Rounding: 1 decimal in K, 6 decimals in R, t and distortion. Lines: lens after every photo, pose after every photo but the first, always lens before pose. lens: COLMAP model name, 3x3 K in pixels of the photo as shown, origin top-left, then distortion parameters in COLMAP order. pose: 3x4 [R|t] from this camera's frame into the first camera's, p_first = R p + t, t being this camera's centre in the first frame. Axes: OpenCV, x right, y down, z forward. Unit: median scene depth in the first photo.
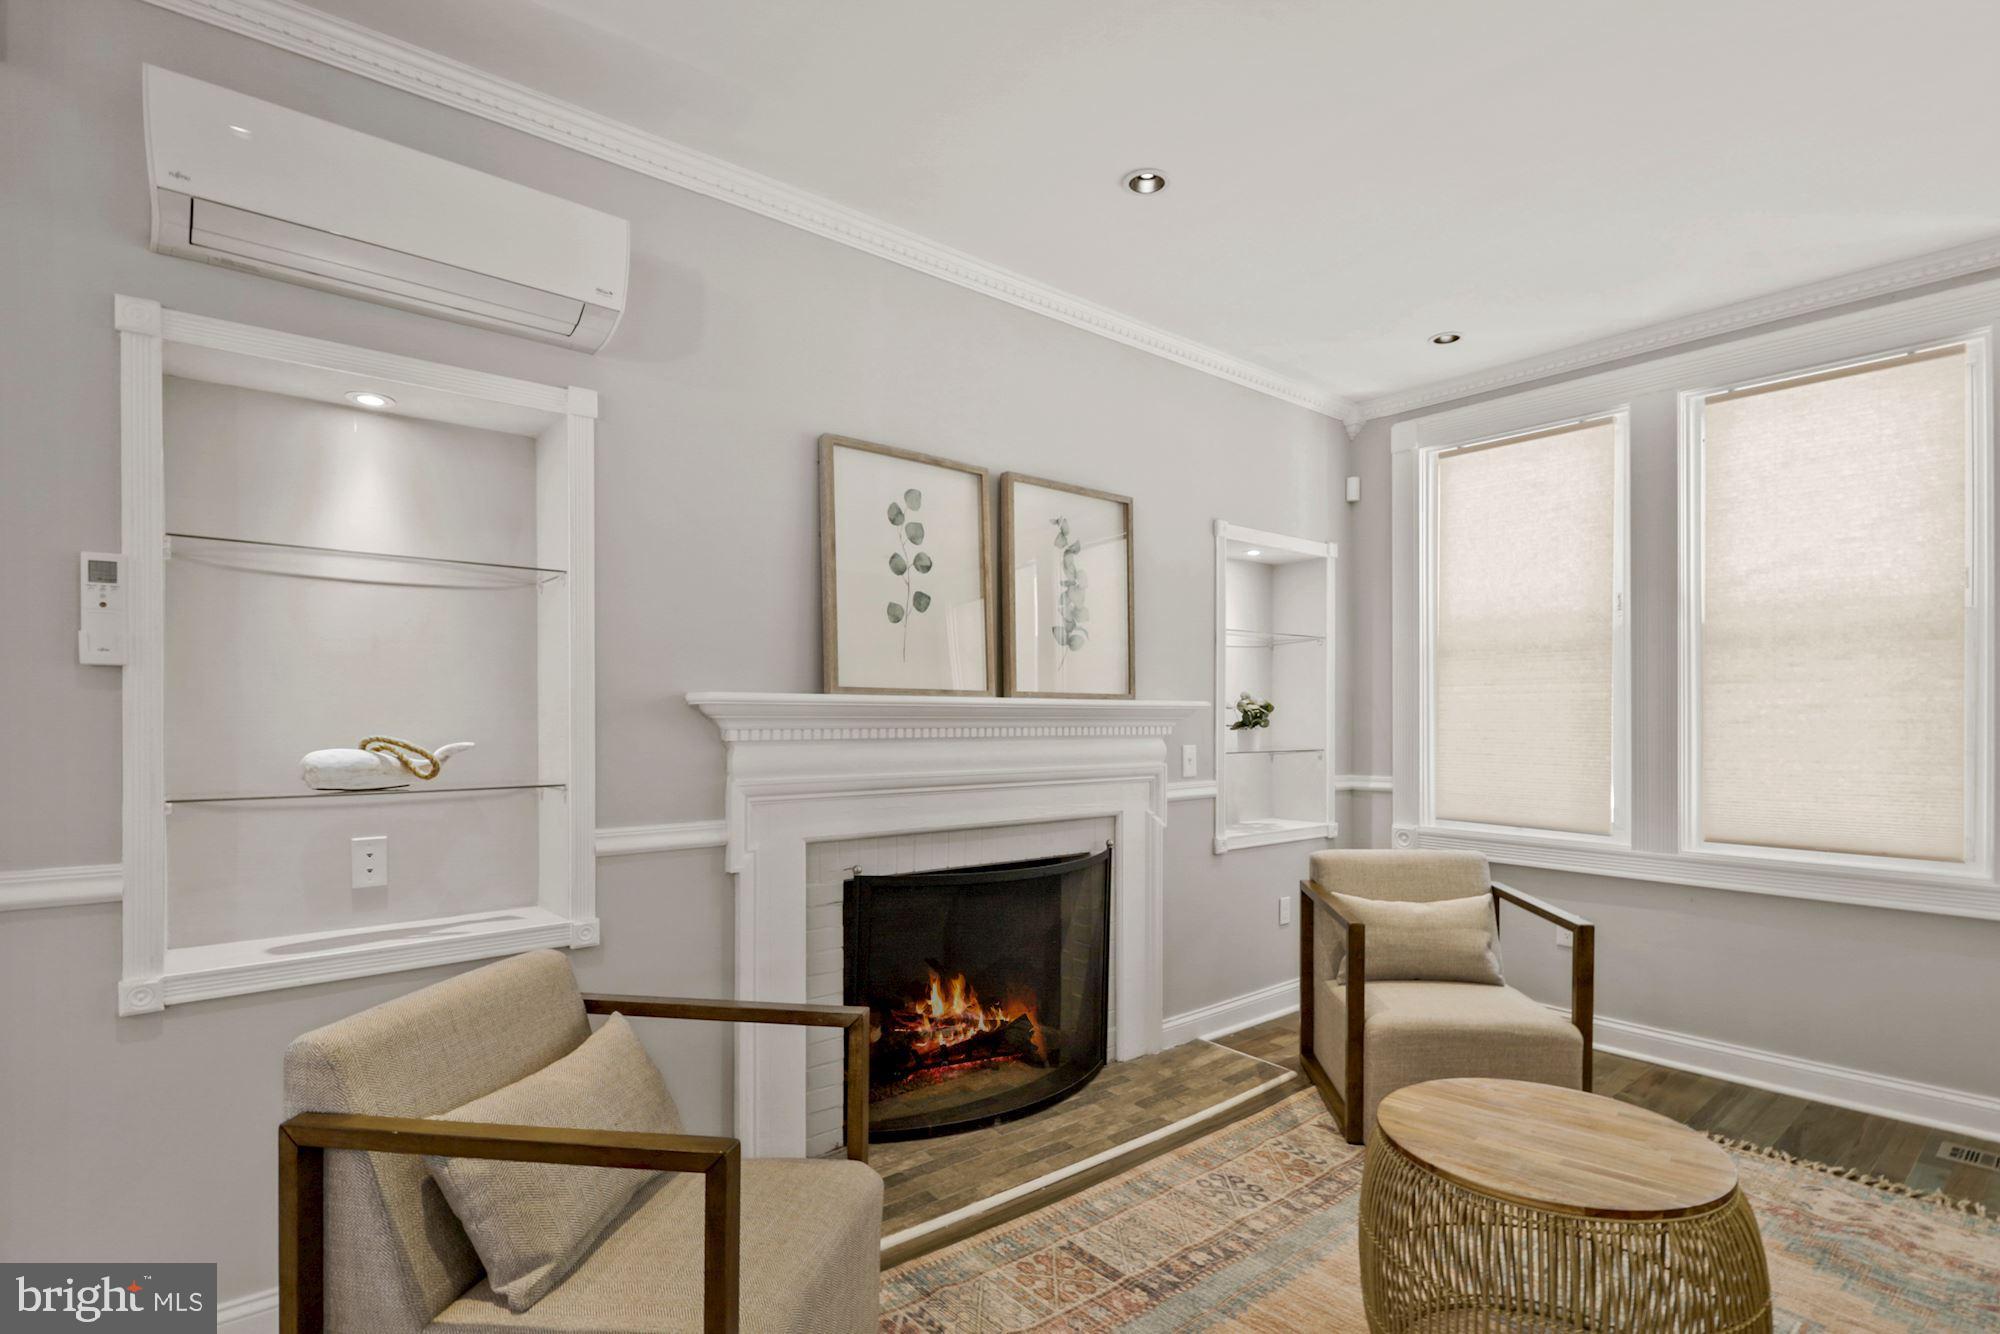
lens RADIAL K [[969.2, 0, 1022.5], [0, 969.2, 725.3], [0, 0, 1]] dist [0.004874, -0.005222]
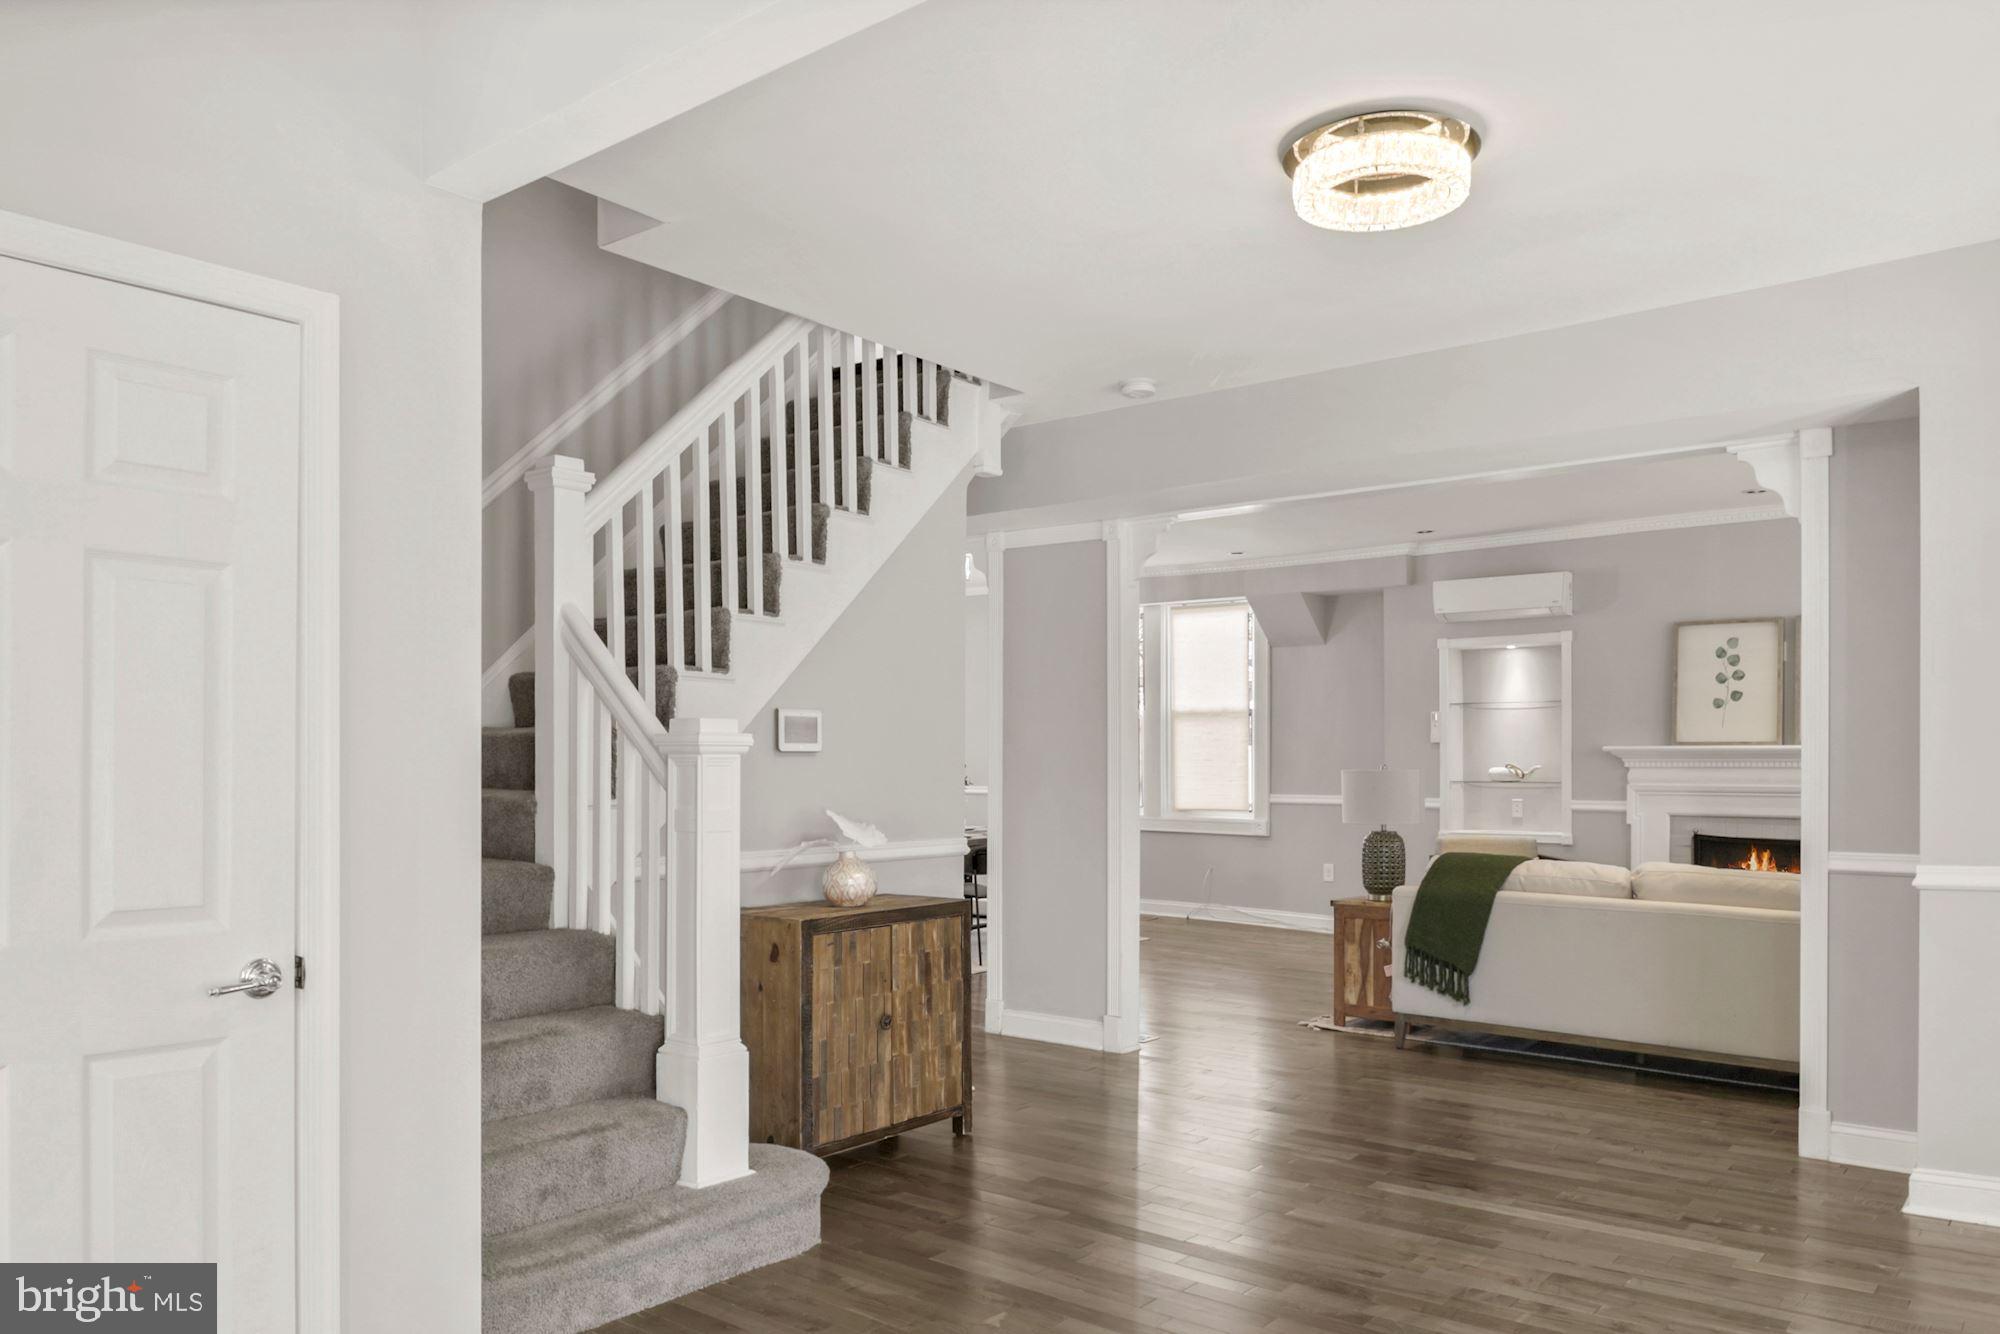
lens RADIAL K [[1439.5, 0, 1028.5], [0, 1439.5, 749.9], [0, 0, 1]] dist [-0.009002, -0.001059]
pose [[0.210845, -0.004320, -0.977510, 2.378465], [-0.003917, 0.999978, -0.005264, -0.000468], [0.977512, 0.004939, 0.210823, -0.965092]]
